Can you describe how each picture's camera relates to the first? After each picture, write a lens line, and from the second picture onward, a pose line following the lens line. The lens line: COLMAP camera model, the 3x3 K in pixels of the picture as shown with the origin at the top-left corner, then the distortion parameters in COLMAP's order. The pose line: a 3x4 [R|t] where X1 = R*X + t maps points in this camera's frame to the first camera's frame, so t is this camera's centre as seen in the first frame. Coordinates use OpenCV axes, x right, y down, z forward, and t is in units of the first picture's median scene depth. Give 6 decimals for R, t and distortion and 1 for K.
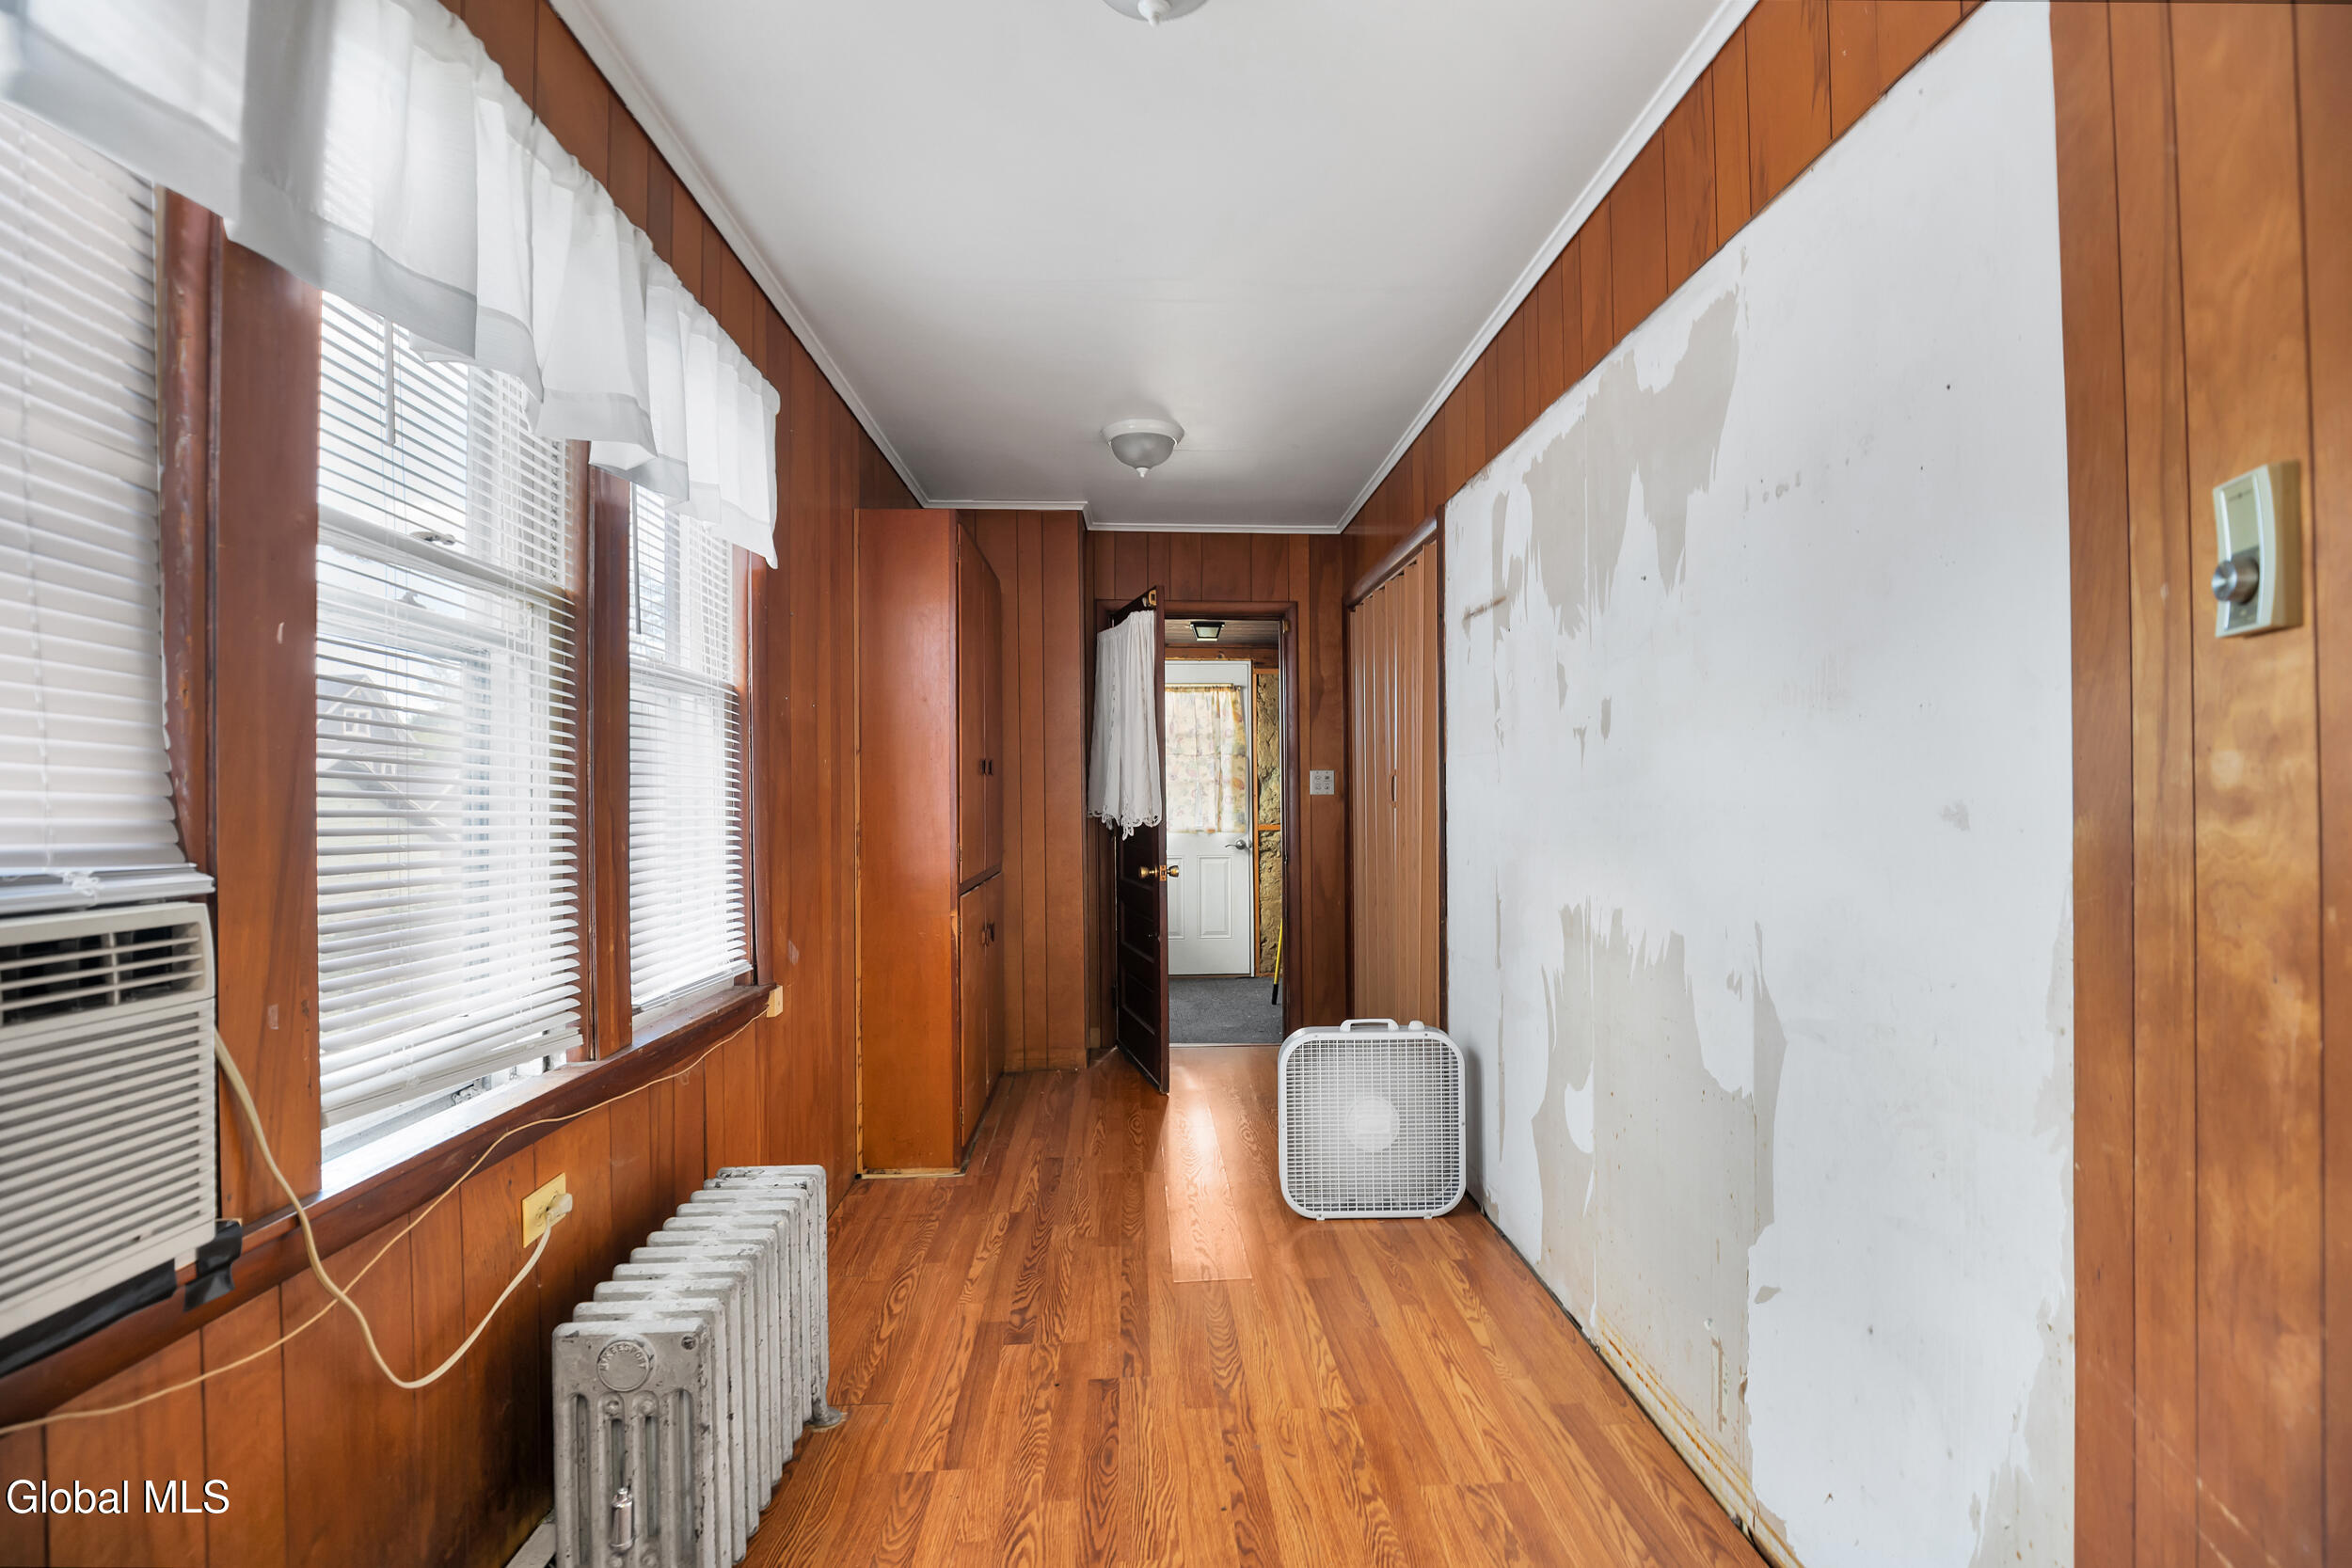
lens RADIAL K [[1067.4, 0, 1180.0], [0, 1067.4, 787.7], [0, 0, 1]] dist [-0.055068, 0.000038]
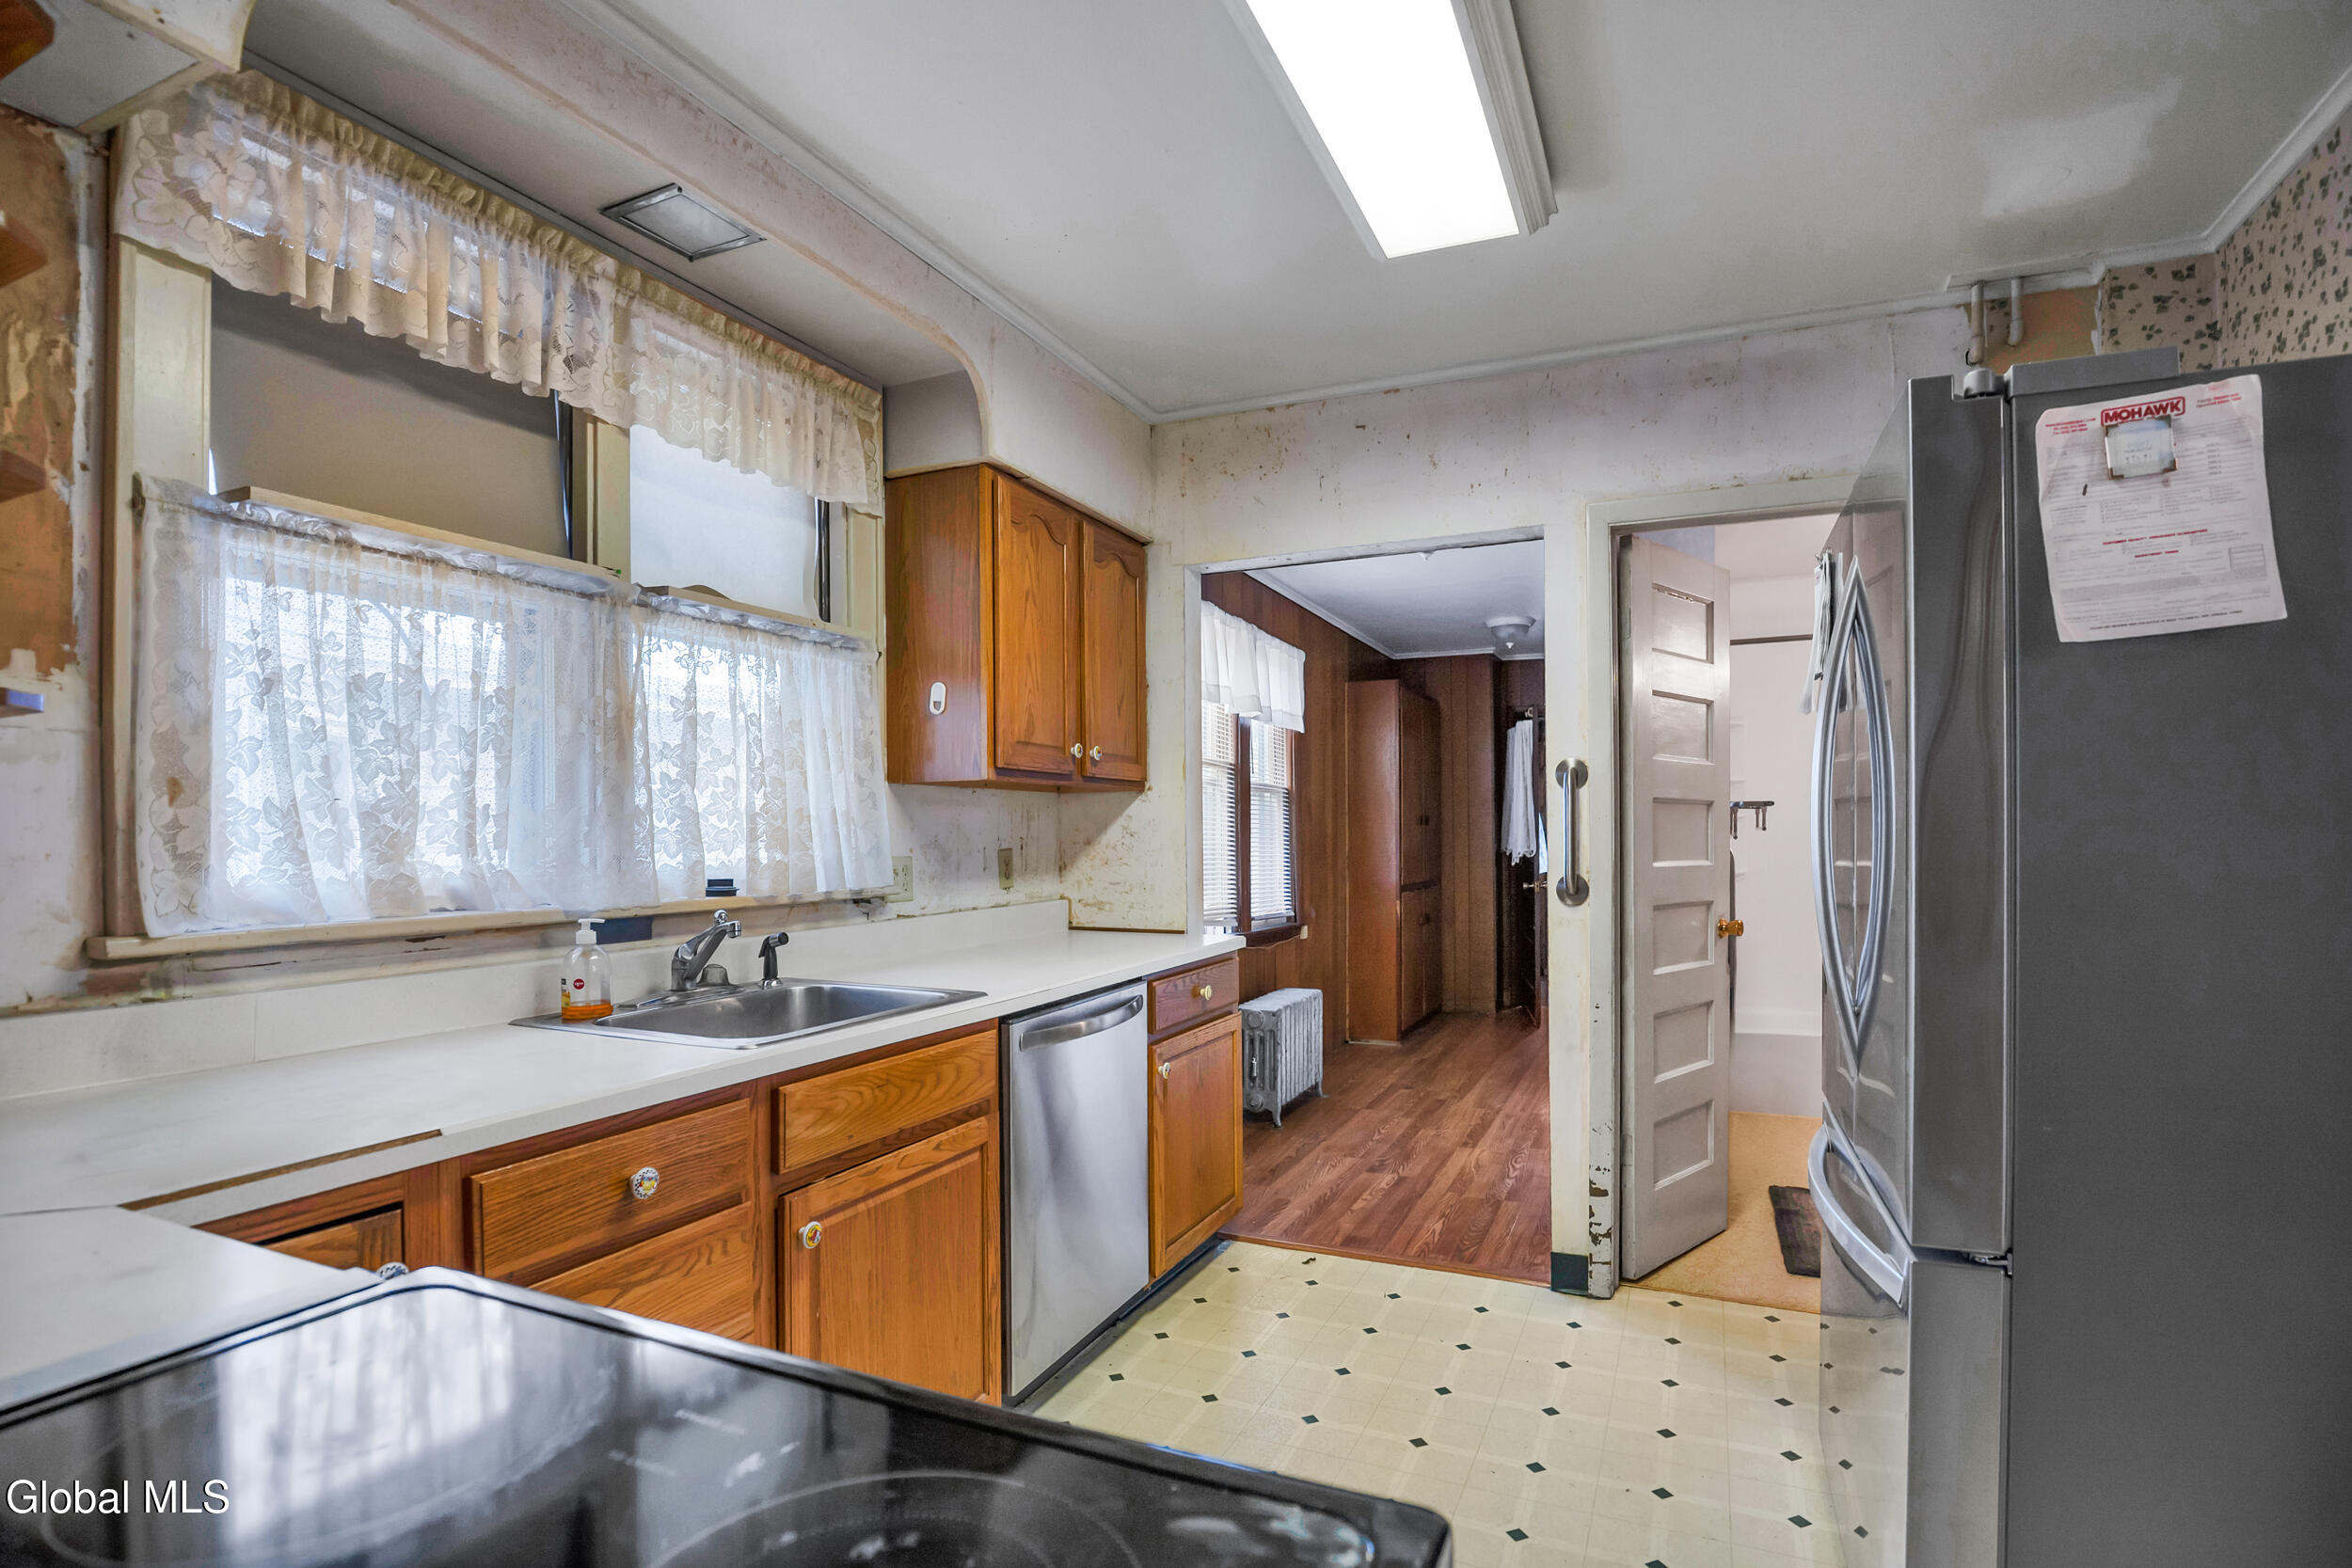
lens RADIAL K [[1118.9, 0, 1216.2], [0, 1118.9, 827.5], [0, 0, 1]] dist [-0.031766, 0.000111]
pose [[0.901798, -0.002071, -0.432154, 0.479661], [0.001165, 0.999997, -0.002360, -0.006894], [0.432157, 0.001624, 0.901797, -1.233826]]
